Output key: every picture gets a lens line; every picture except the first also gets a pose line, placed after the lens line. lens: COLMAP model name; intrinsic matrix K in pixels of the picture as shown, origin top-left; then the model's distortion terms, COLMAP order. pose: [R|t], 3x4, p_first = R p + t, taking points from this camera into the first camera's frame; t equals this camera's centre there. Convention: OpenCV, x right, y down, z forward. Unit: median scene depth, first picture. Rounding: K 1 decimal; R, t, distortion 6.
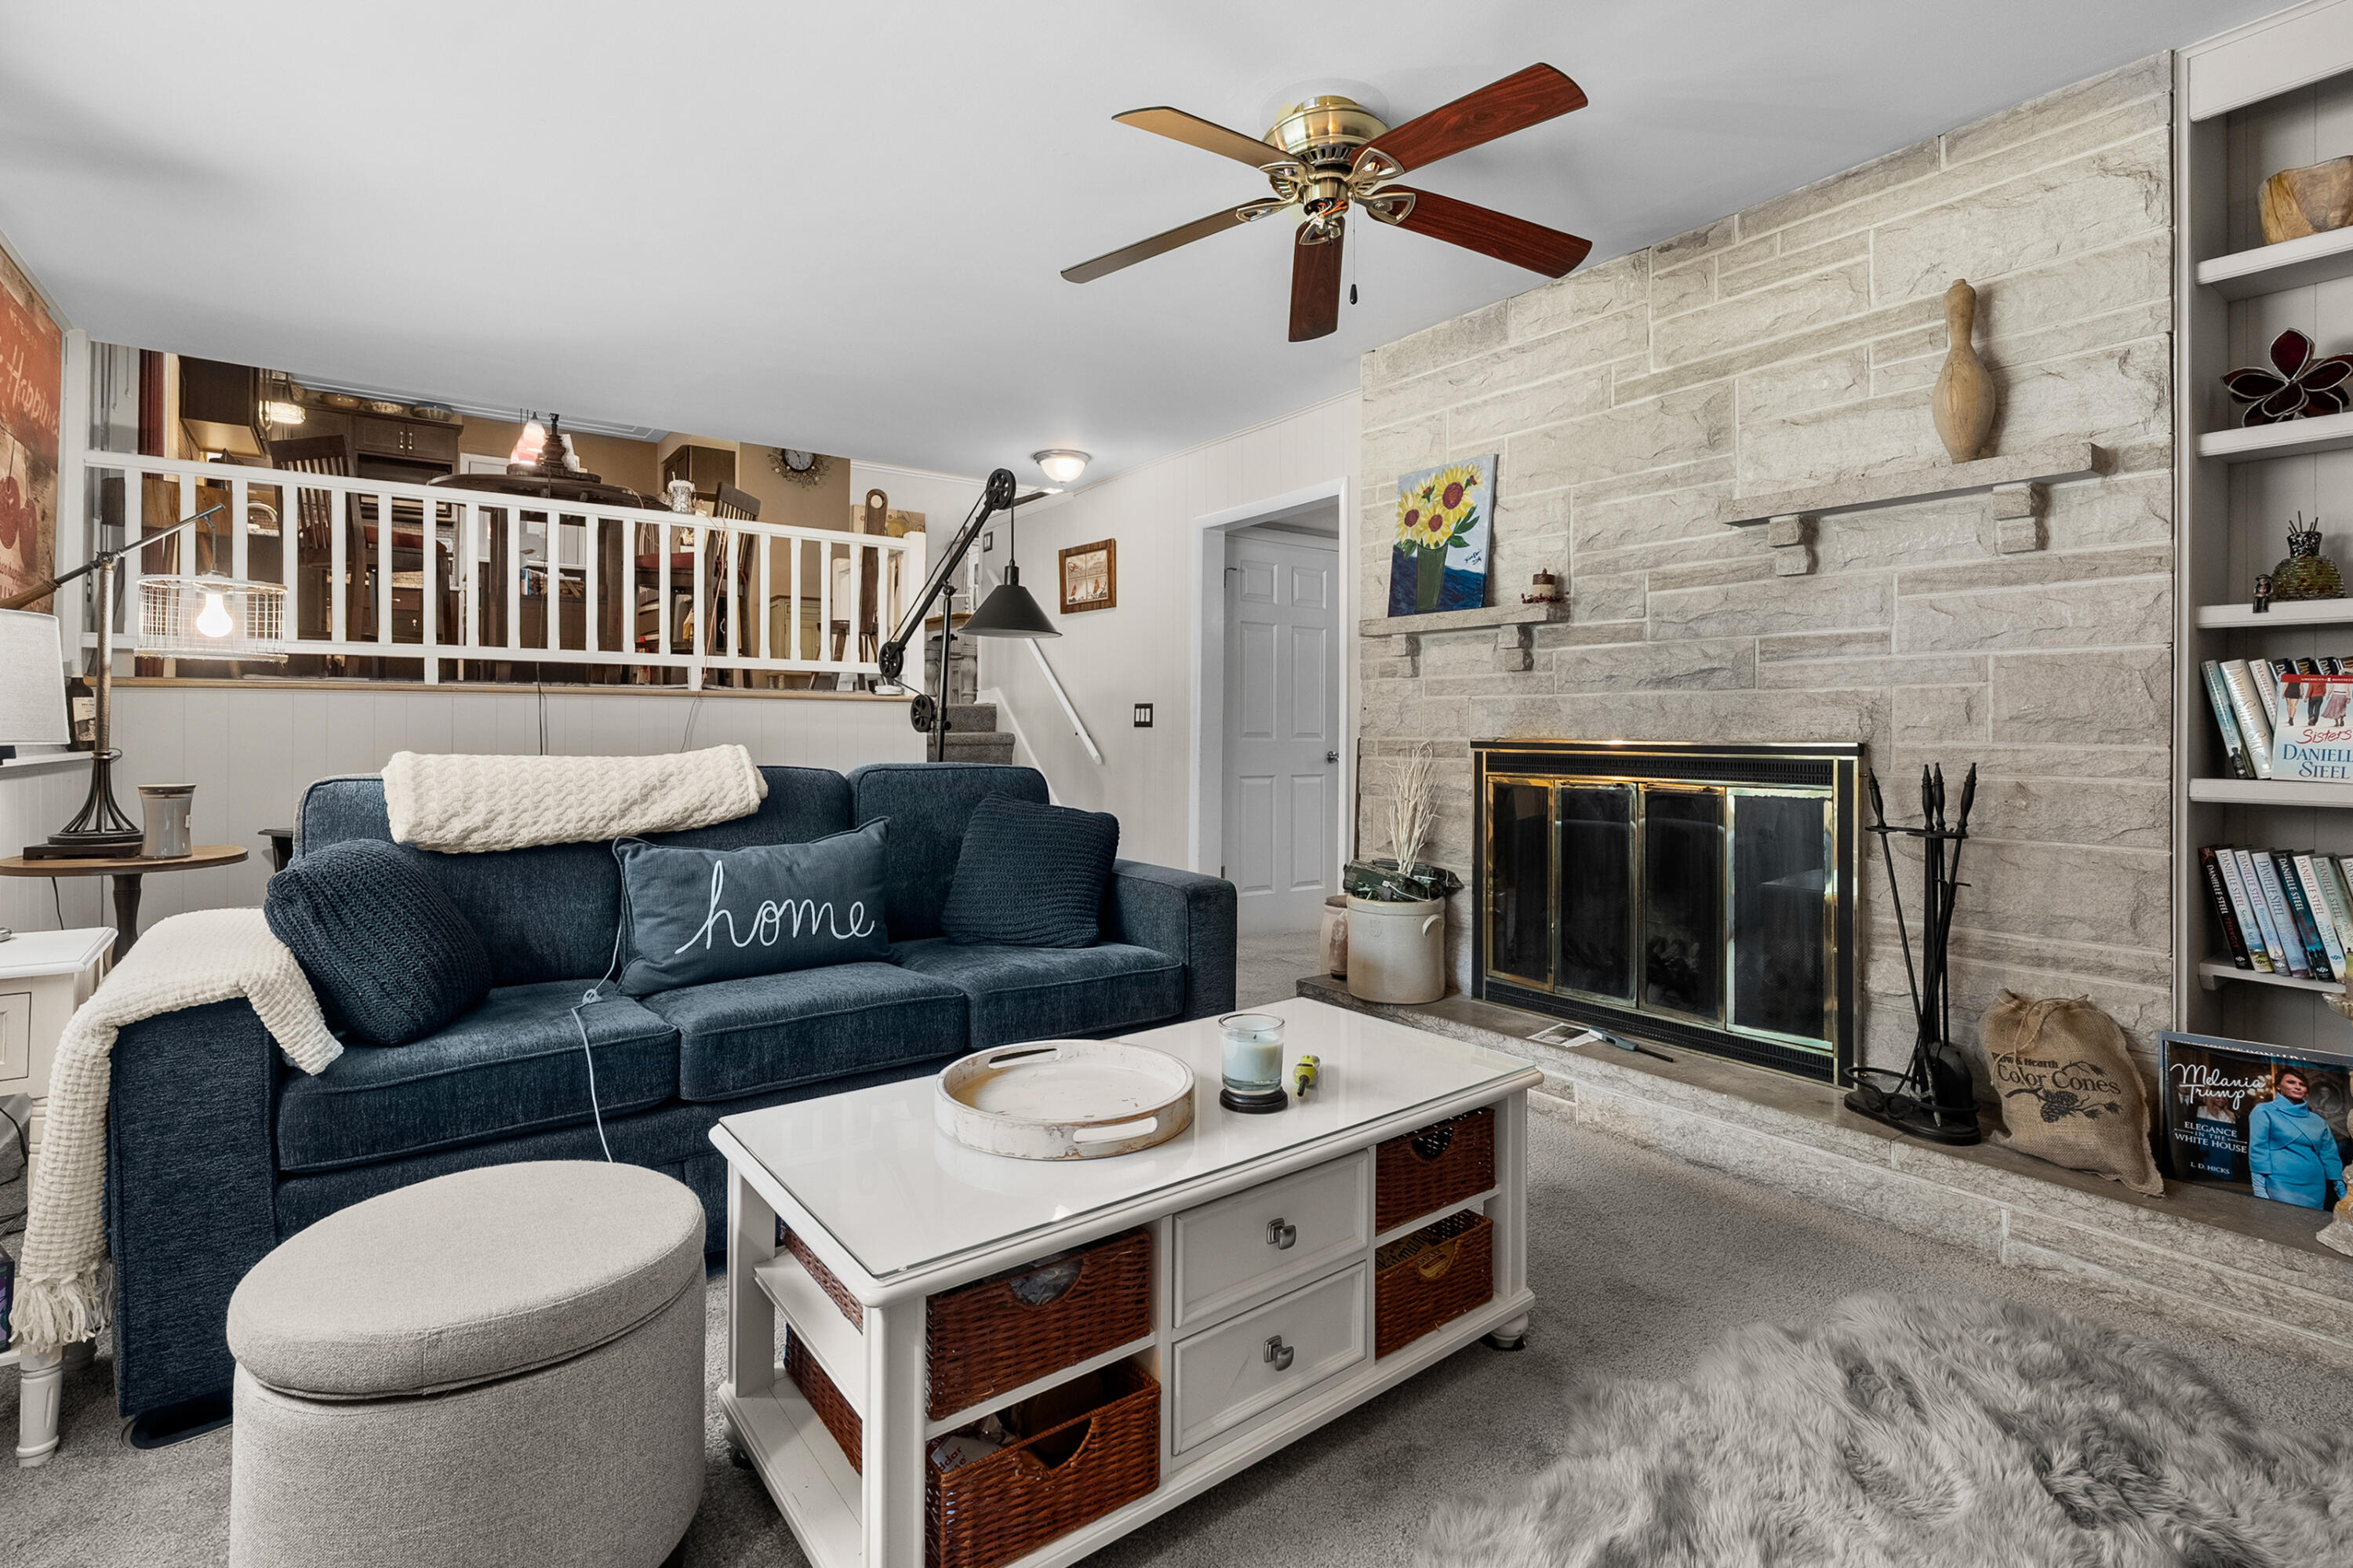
lens RADIAL K [[1075.3, 0, 1202.2], [0, 1075.3, 728.9], [0, 0, 1]] dist [-0.007933, 0.000887]
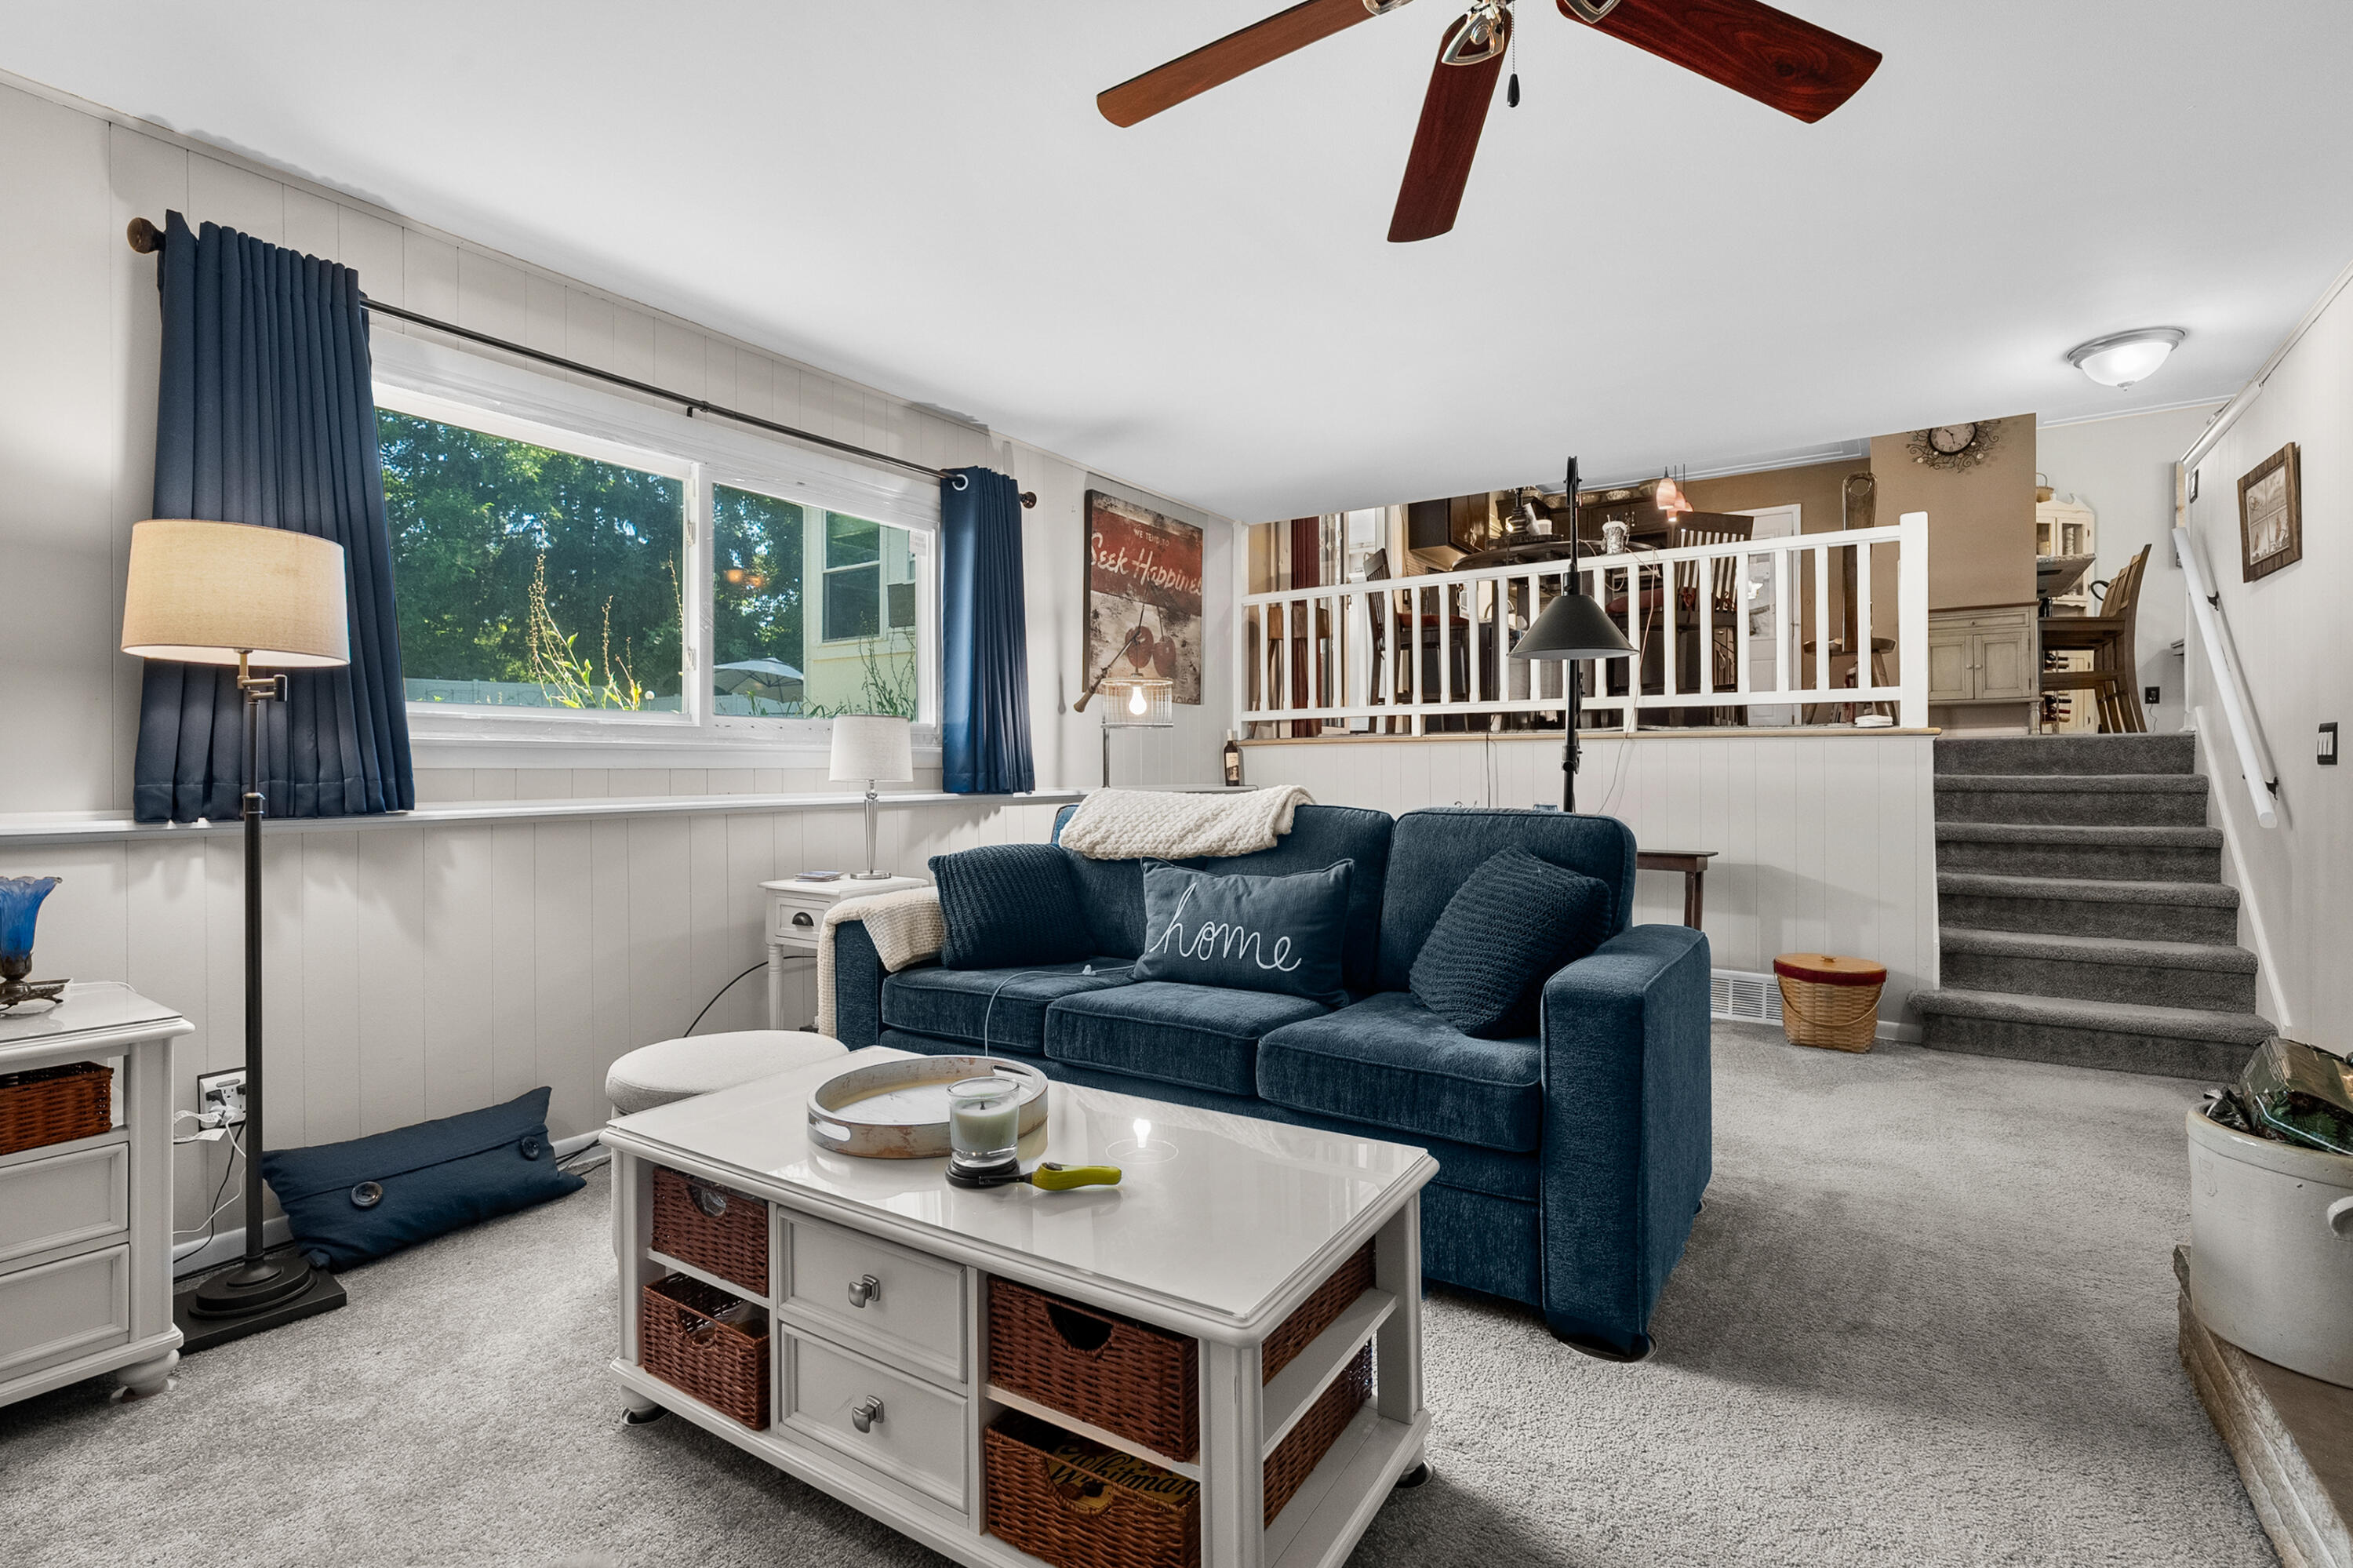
lens RADIAL K [[1075.3, 0, 1164.6], [0, 1075.3, 778.0], [0, 0, 1]] dist [-0.007933, 0.000887]
pose [[0.334691, 0.002625, -0.942324, 0.358269], [0.004377, 0.999981, 0.004340, 0.000697], [0.942318, -0.005577, 0.334673, 0.309290]]
